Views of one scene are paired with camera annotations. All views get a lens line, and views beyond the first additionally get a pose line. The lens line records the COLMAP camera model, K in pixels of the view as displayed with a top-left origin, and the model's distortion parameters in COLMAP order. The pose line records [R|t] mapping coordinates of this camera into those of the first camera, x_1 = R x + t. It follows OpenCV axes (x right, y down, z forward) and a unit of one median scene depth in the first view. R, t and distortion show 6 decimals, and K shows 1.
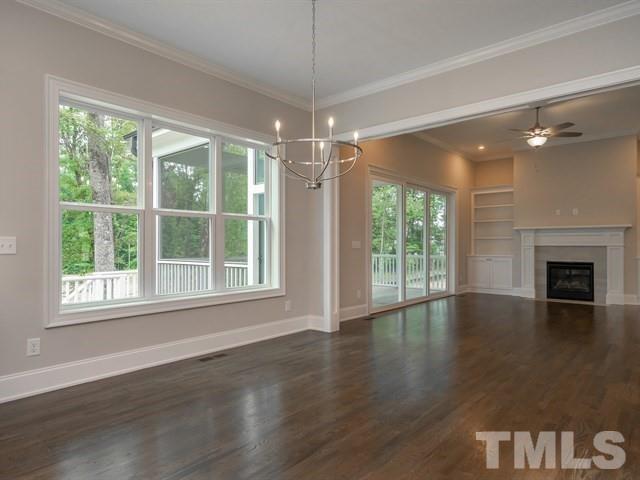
lens RADIAL K [[402.7, 0, 334.2], [0, 402.7, 244.1], [0, 0, 1]] dist [0.000614, 0.000749]
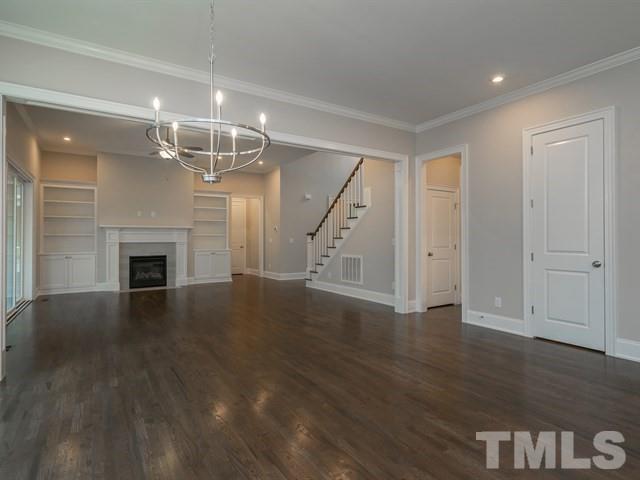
lens RADIAL K [[336.7, 0, 320.0], [0, 336.7, 240.0], [0, 0, 1]] dist [-0.000938, -0.000194]
pose [[0.288757, 0.000070, 0.957402, -0.220732], [0.006758, 0.999975, -0.002111, 0.002944], [-0.957378, 0.007079, 0.288750, 0.217580]]
